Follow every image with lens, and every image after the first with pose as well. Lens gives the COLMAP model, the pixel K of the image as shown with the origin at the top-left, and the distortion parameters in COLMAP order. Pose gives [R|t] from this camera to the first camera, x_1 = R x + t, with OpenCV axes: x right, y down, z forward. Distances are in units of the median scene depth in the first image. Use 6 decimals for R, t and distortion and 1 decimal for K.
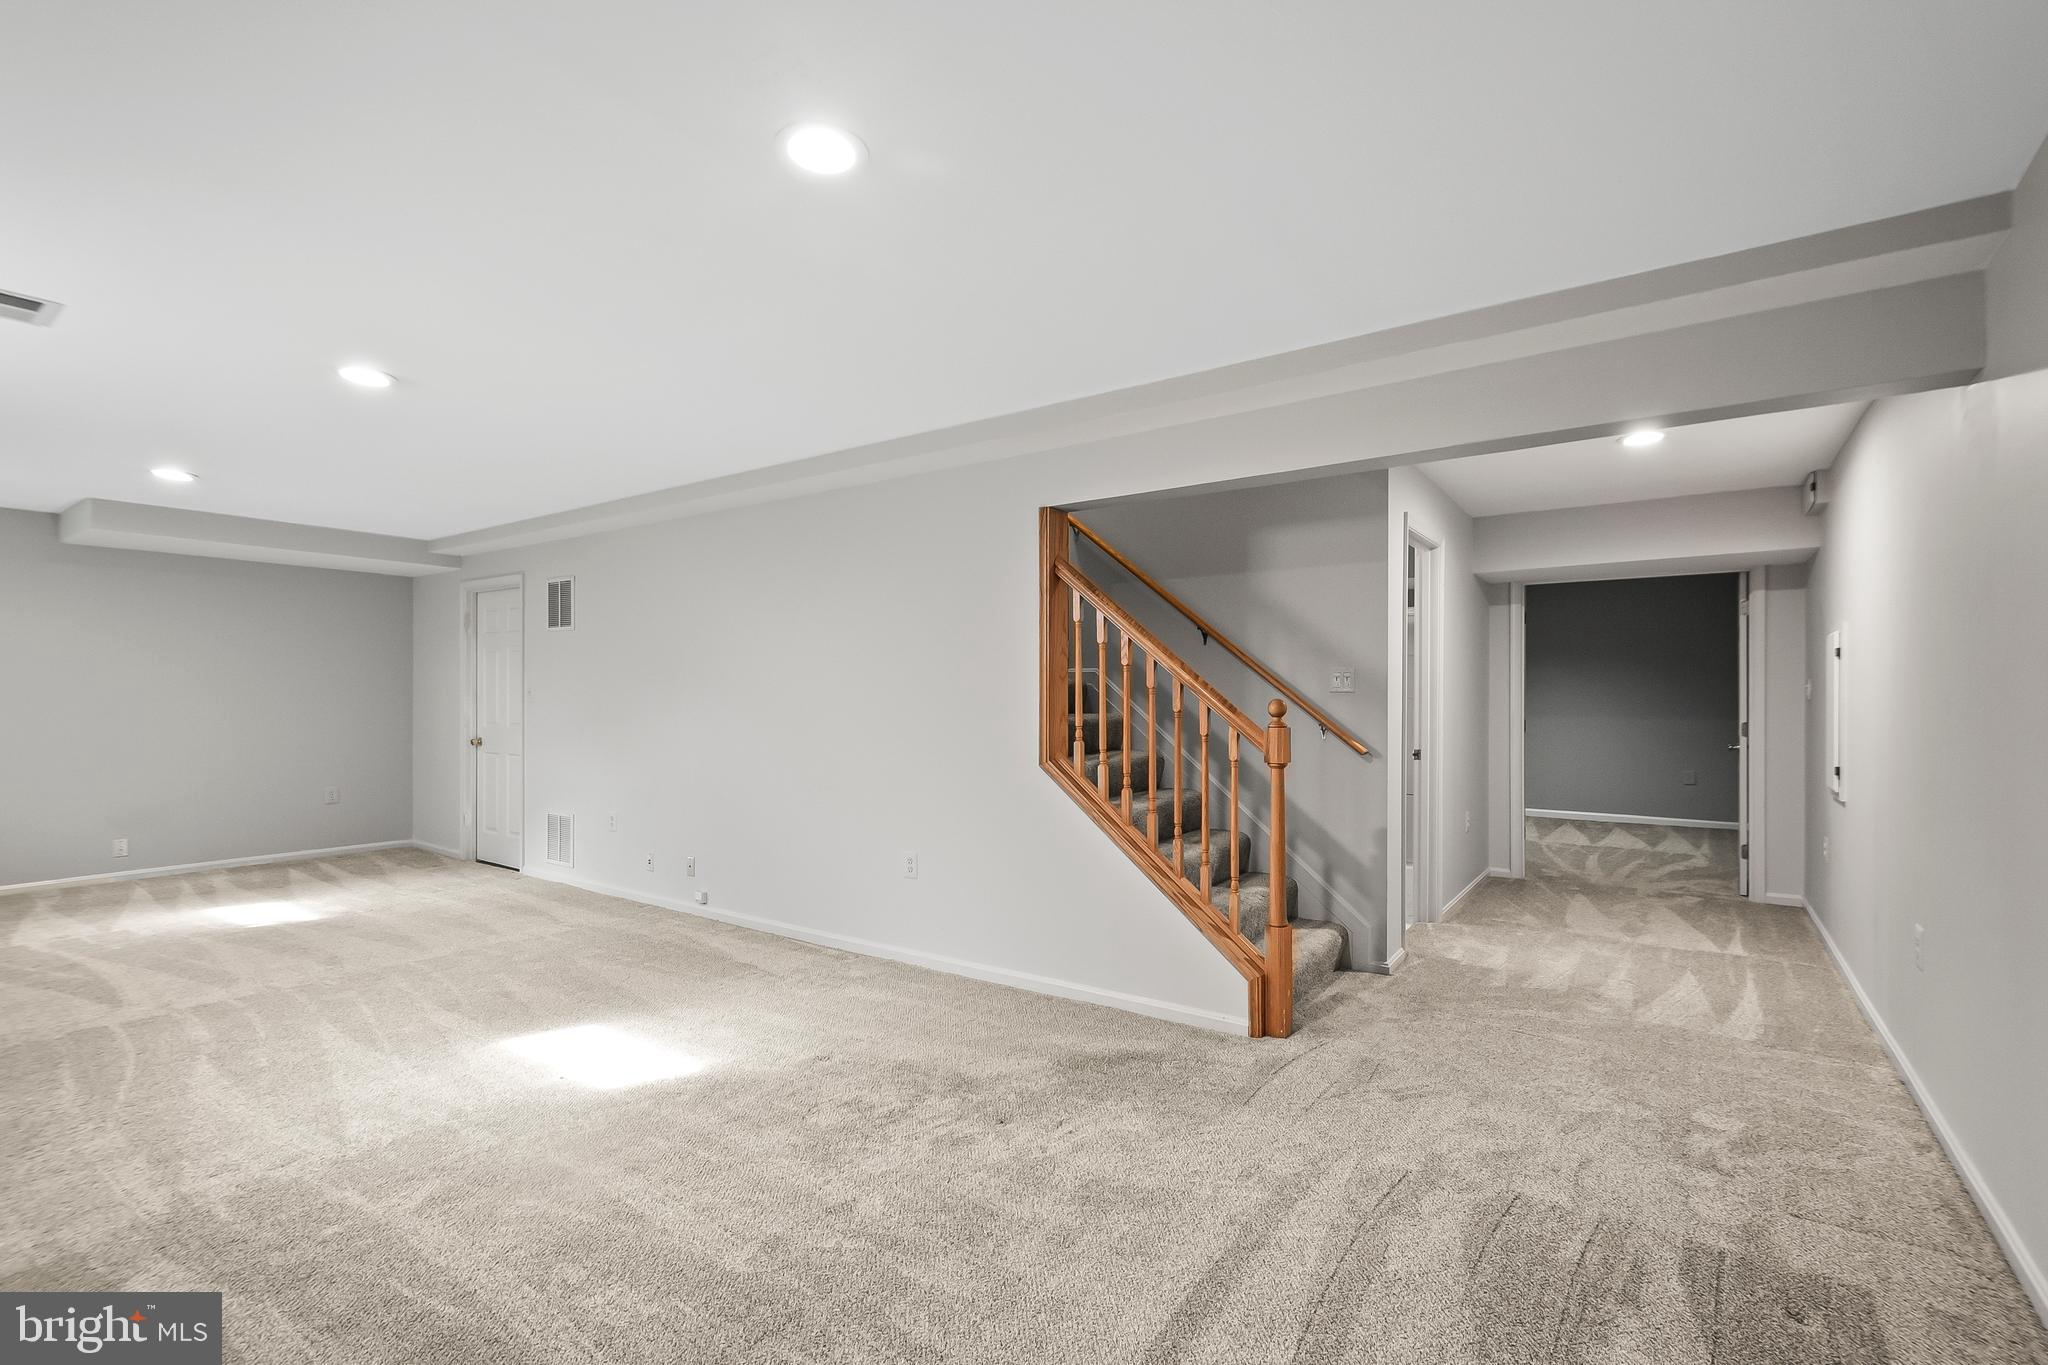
lens RADIAL K [[917.3, 0, 1031.6], [0, 917.3, 687.8], [0, 0, 1]] dist [0.002958, -0.000119]
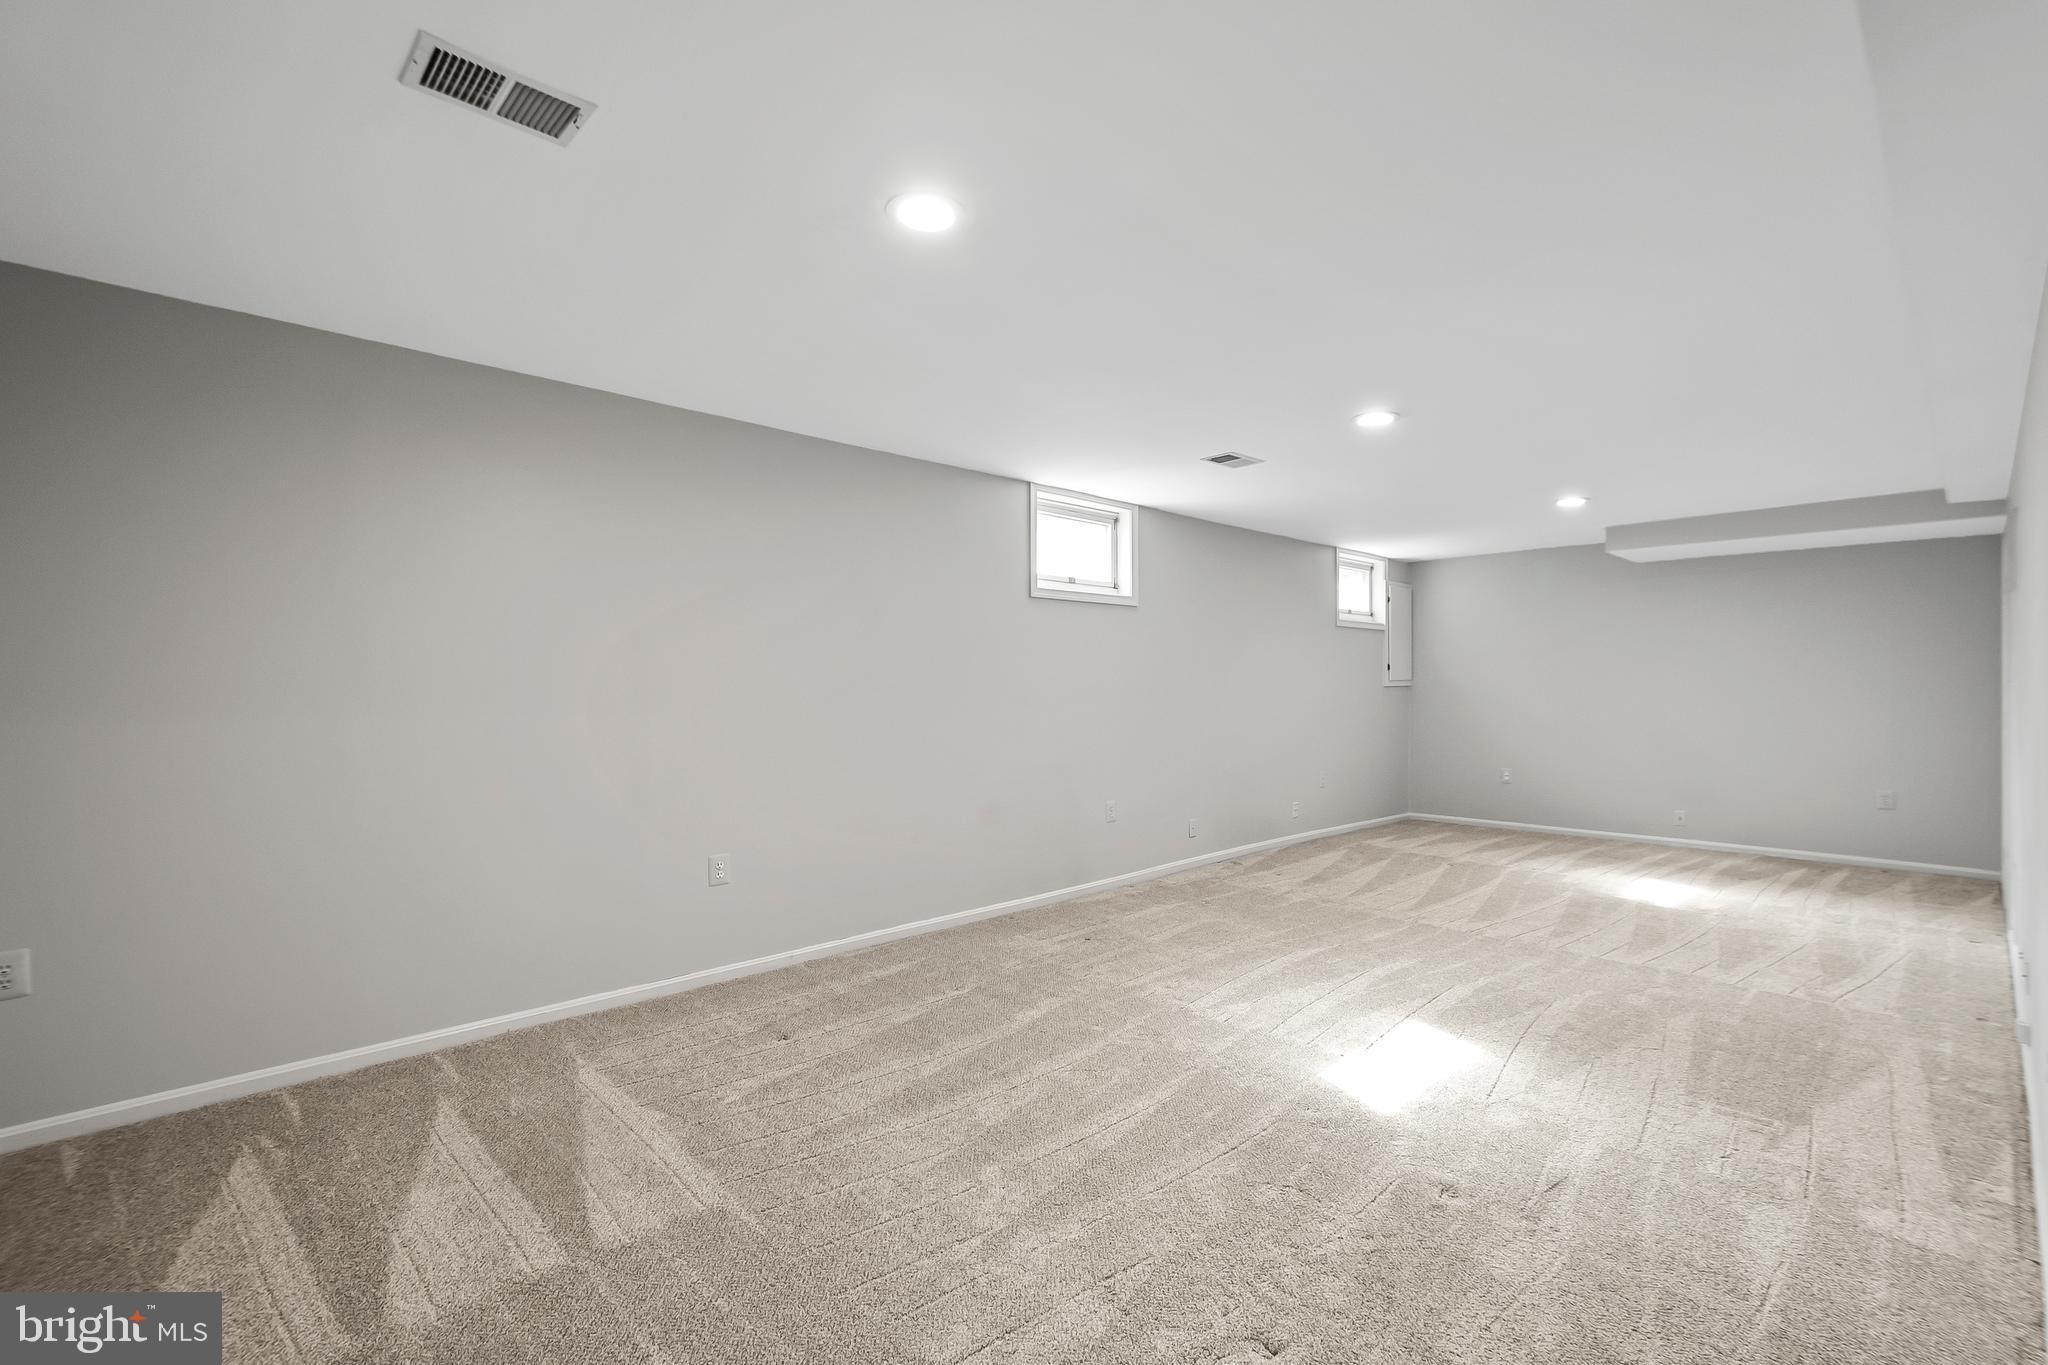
lens RADIAL K [[917.3, 0, 1032.1], [0, 917.3, 684.8], [0, 0, 1]] dist [0.002958, -0.000119]
pose [[-0.178634, -0.000689, -0.983915, 0.441918], [0.003859, 0.999992, -0.001401, 0.013141], [0.983908, -0.004047, -0.178630, 0.686012]]
